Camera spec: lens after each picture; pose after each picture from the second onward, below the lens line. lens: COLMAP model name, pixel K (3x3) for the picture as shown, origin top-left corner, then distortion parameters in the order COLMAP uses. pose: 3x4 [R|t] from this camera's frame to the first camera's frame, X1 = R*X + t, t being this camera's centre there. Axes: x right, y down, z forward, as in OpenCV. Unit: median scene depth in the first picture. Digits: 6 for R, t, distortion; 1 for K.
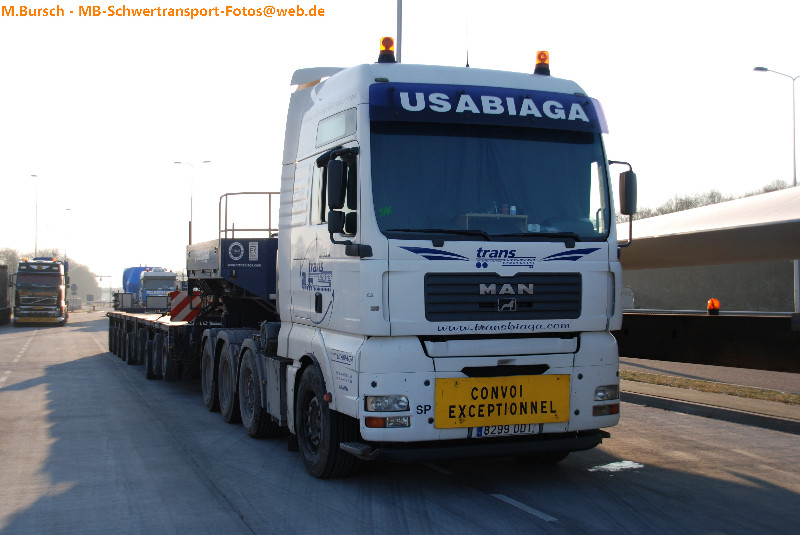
lens RADIAL K [[1001.6, 0, 400.0], [0, 1001.6, 267.5], [0, 0, 1]] dist [0.022113, 0.004160]
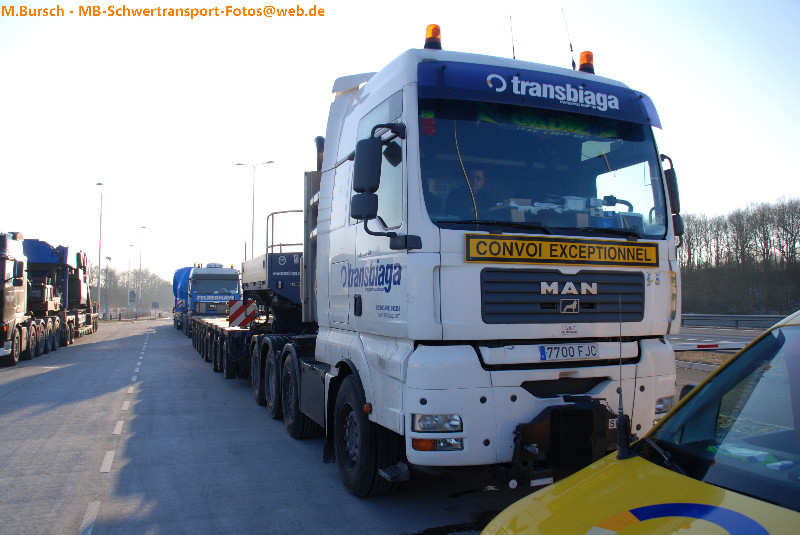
lens RADIAL K [[702.8, 0, 400.0], [0, 702.8, 267.5], [0, 0, 1]] dist [-0.014186, -0.003042]
pose [[0.999941, 0.004923, -0.009715, -0.037150], [-0.005258, 0.999381, -0.034790, 0.024697], [0.009538, 0.034839, 0.999347, 0.360216]]
